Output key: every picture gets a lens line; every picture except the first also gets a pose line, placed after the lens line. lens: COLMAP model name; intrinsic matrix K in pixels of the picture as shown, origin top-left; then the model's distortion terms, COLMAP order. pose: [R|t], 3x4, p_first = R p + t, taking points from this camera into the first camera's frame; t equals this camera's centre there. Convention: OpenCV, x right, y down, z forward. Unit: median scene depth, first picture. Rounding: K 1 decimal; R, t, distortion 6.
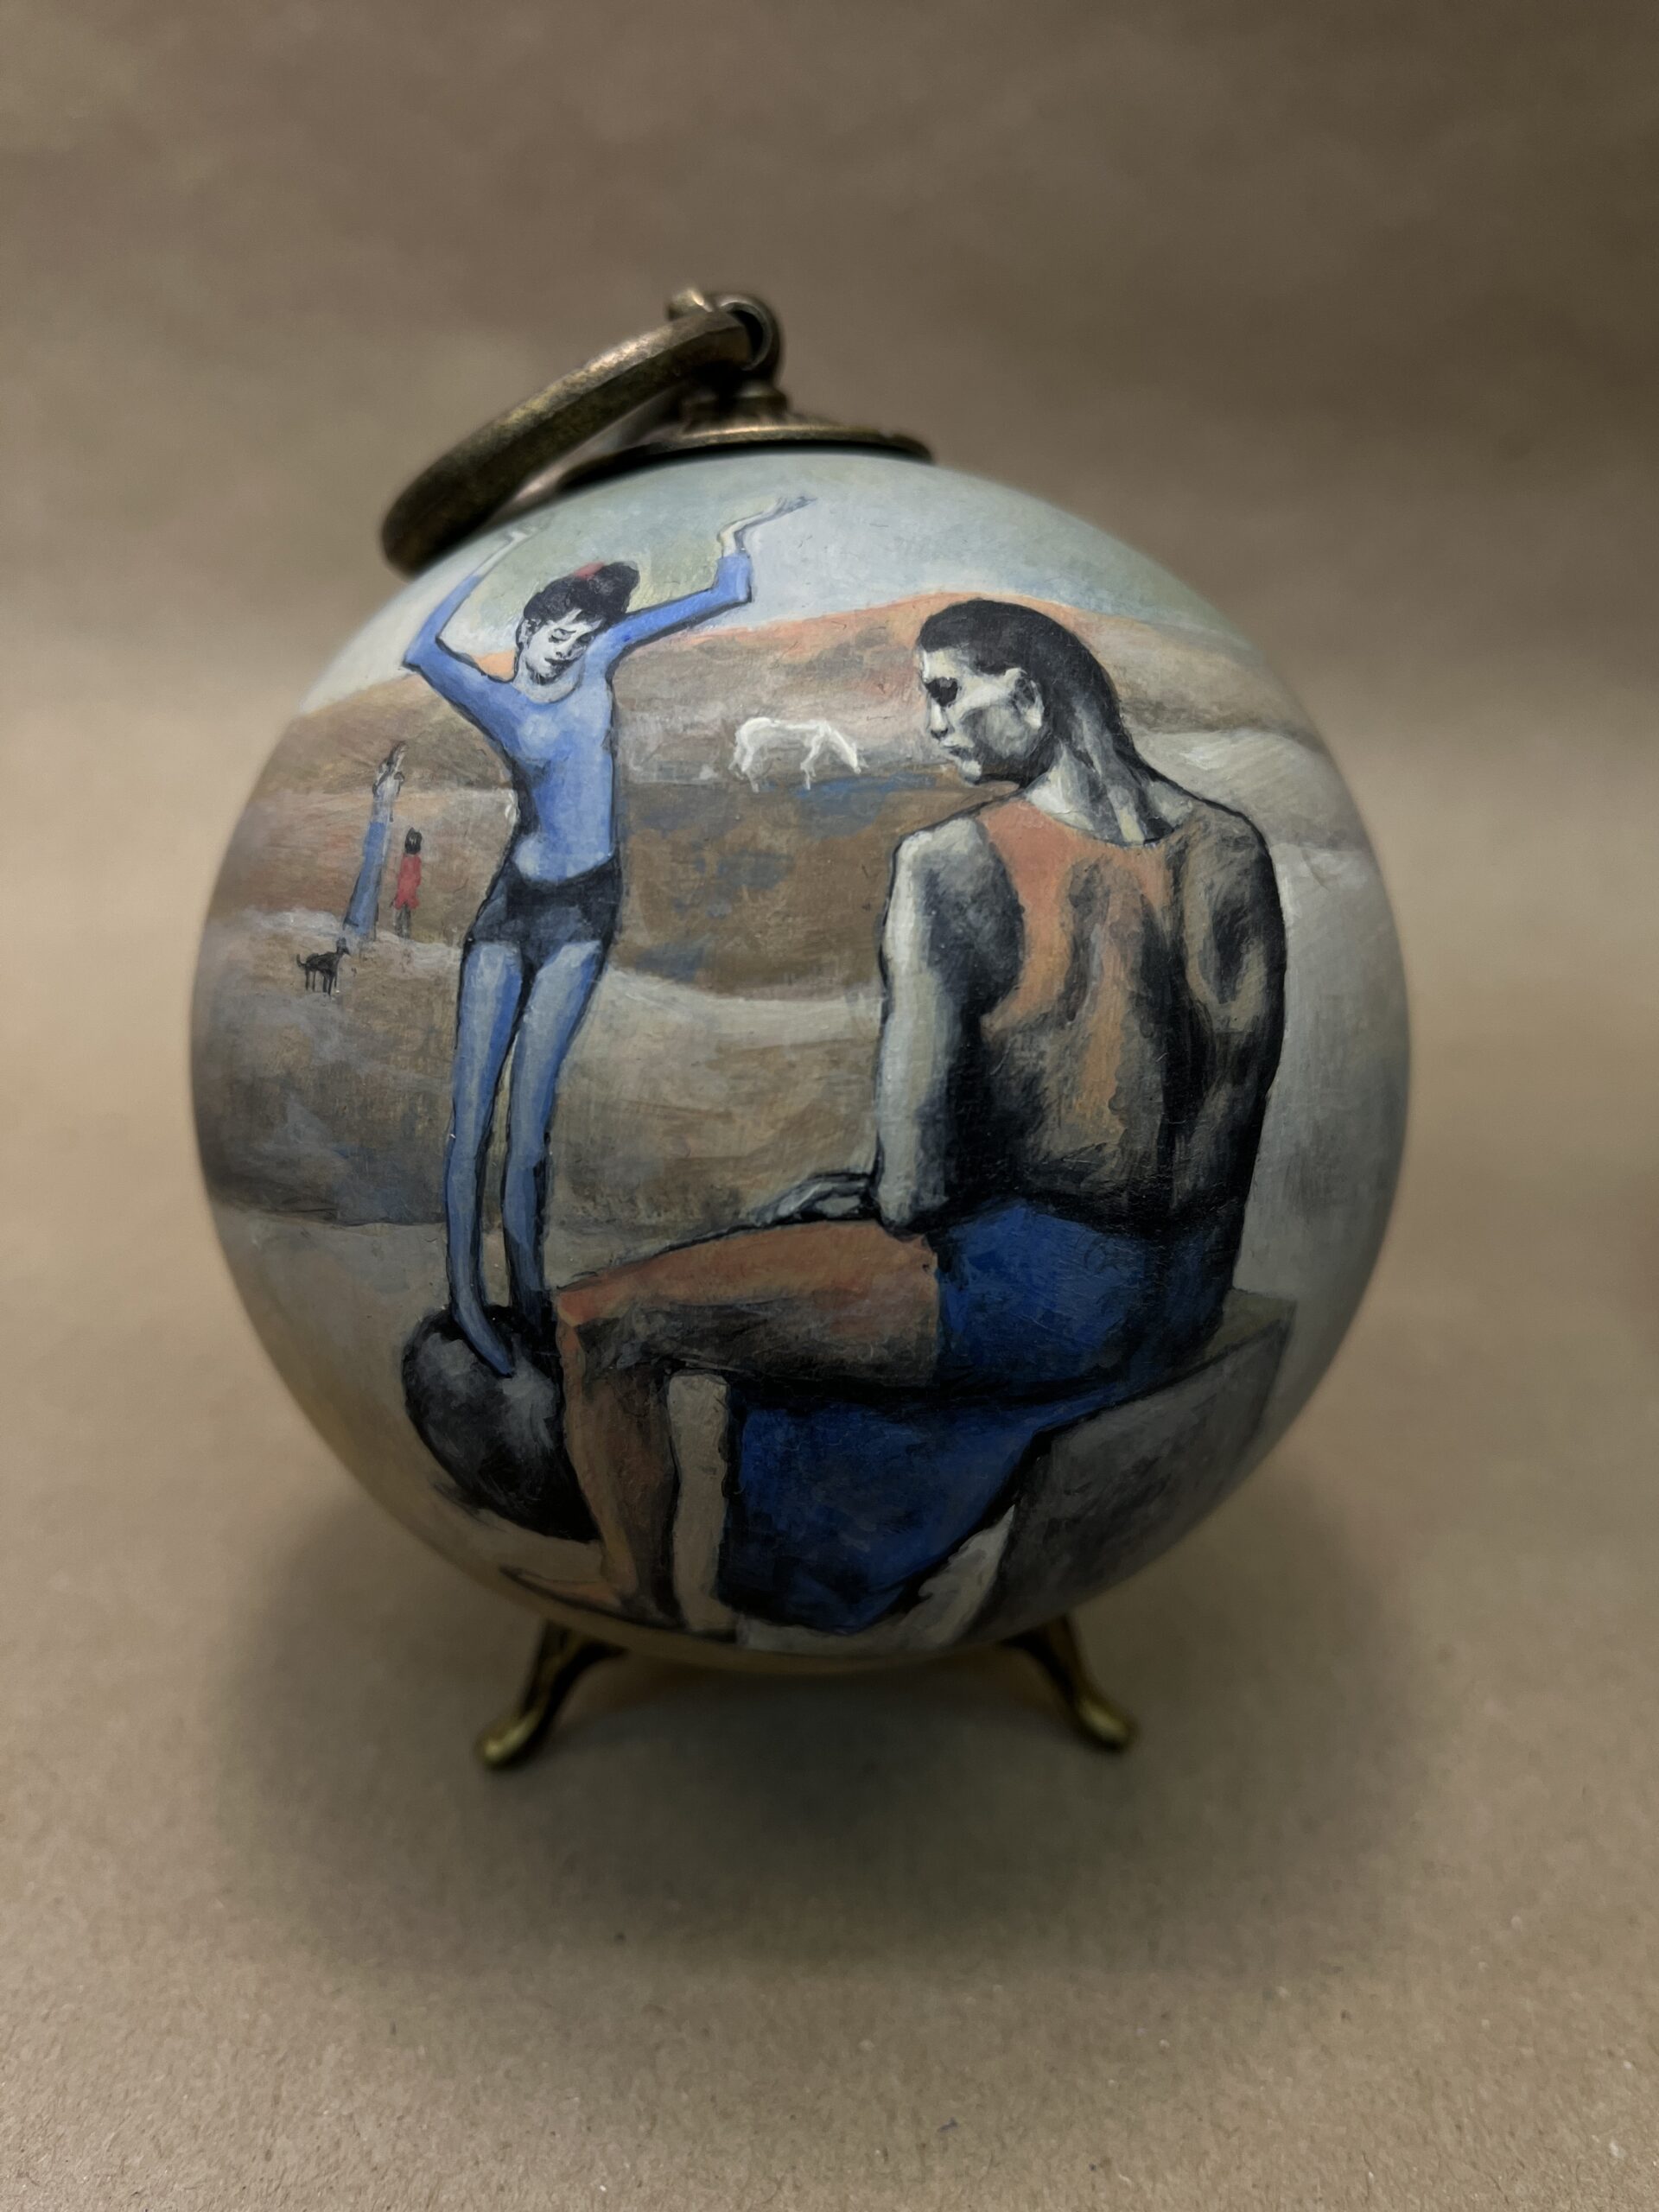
lens RADIAL K [[1678.7, 0, 829.5], [0, 1678.7, 1106.0], [0, 0, 1]] dist [0.116418, -0.001993]
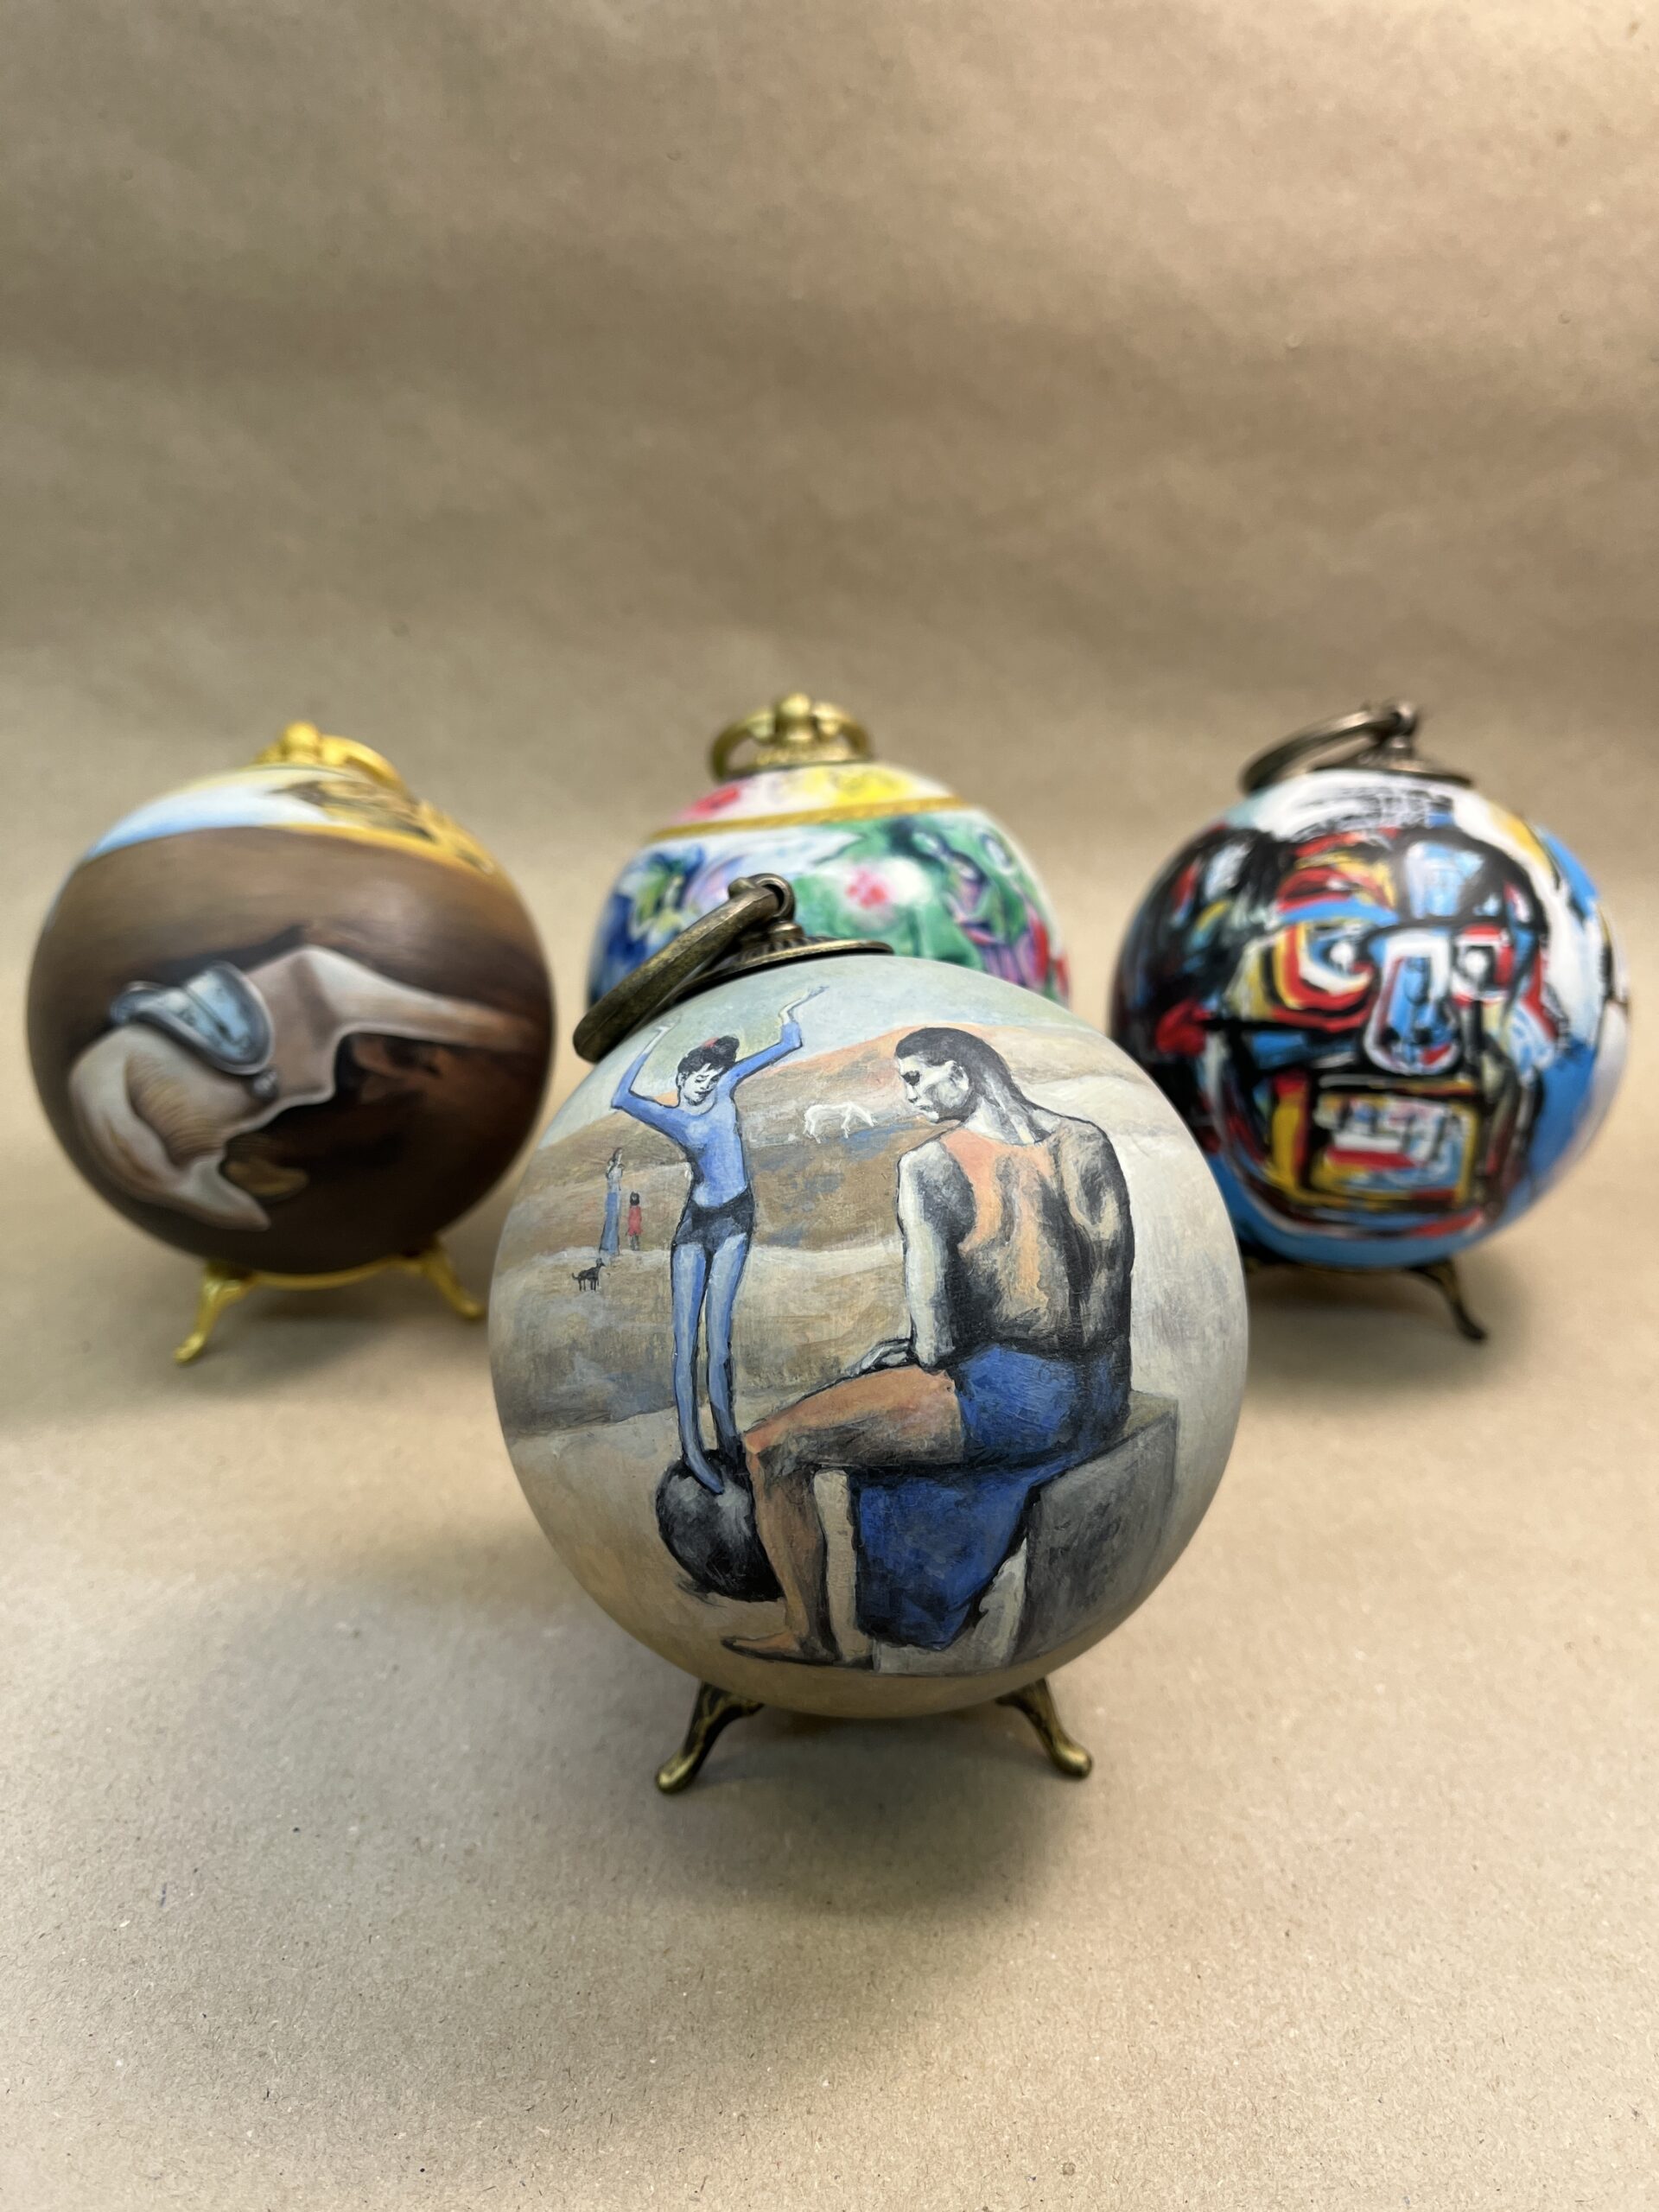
lens RADIAL K [[1774.9, 0, 824.4], [0, 1774.9, 1112.4], [0, 0, 1]] dist [0.005898, -0.000505]
pose [[0.990322, -0.138303, -0.011640, -0.010164], [0.131830, 0.963561, -0.232745, 0.224202], [0.043405, 0.228958, 0.972468, -0.860514]]
